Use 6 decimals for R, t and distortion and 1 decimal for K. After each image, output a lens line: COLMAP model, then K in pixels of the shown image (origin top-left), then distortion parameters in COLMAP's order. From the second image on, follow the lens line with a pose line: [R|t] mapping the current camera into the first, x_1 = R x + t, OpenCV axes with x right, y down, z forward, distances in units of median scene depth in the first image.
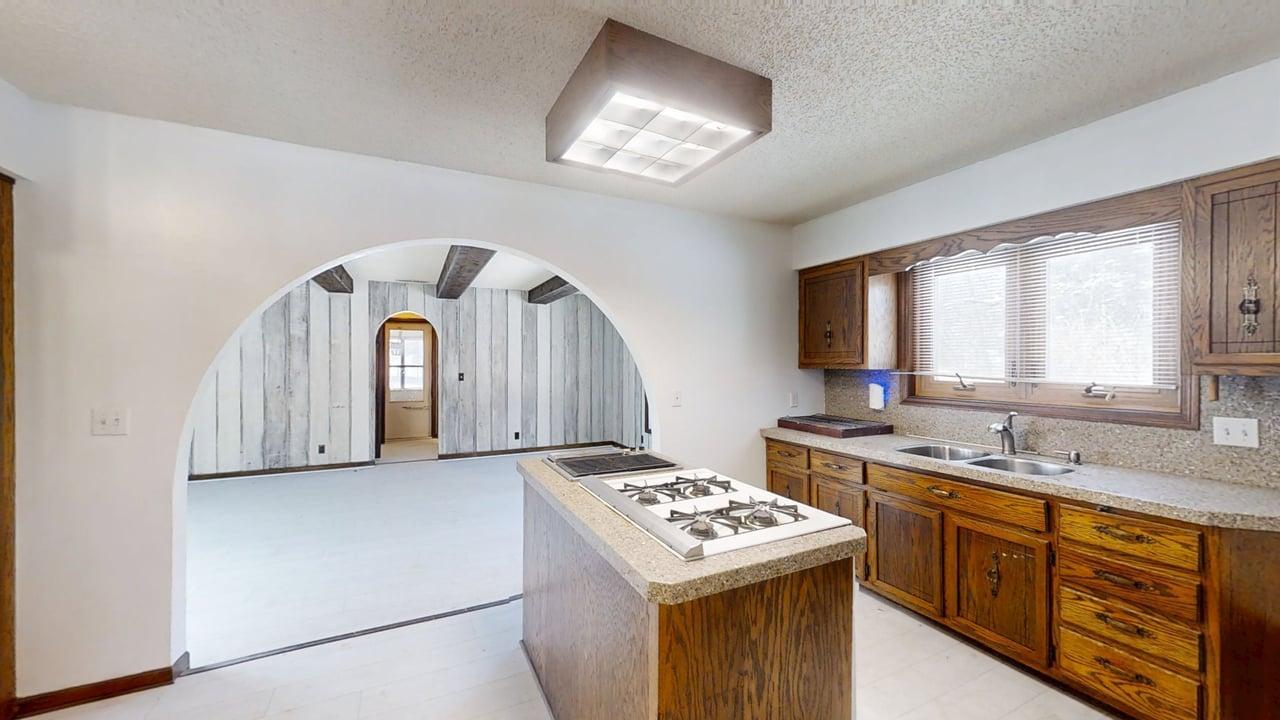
lens RADIAL K [[470.3, 0, 641.7], [0, 470.3, 364.4], [0, 0, 1]] dist [0.001587, 0.000434]
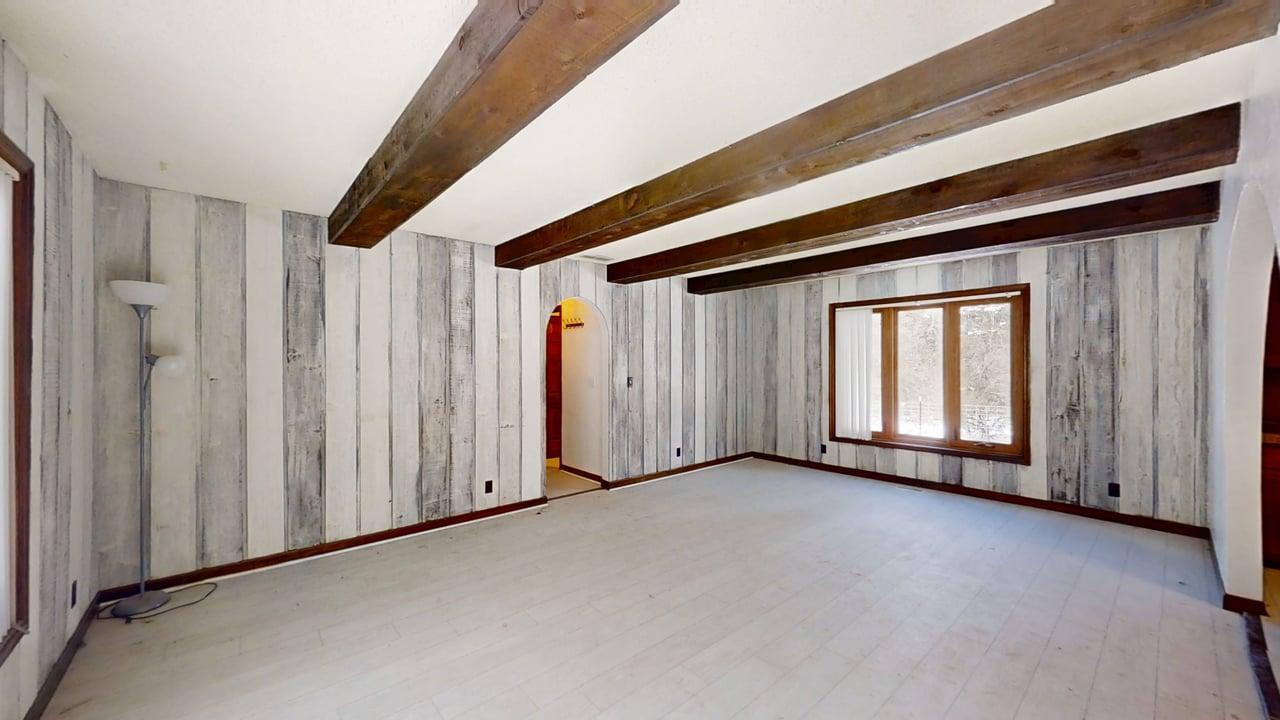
lens RADIAL K [[470.3, 0, 637.5], [0, 470.3, 366.4], [0, 0, 1]] dist [0.001587, 0.000434]
pose [[0.965516, -0.007683, 0.260232, -0.613017], [0.008421, 0.999963, -0.001722, 0.001394], [-0.260209, 0.003854, 0.965545, 0.242250]]
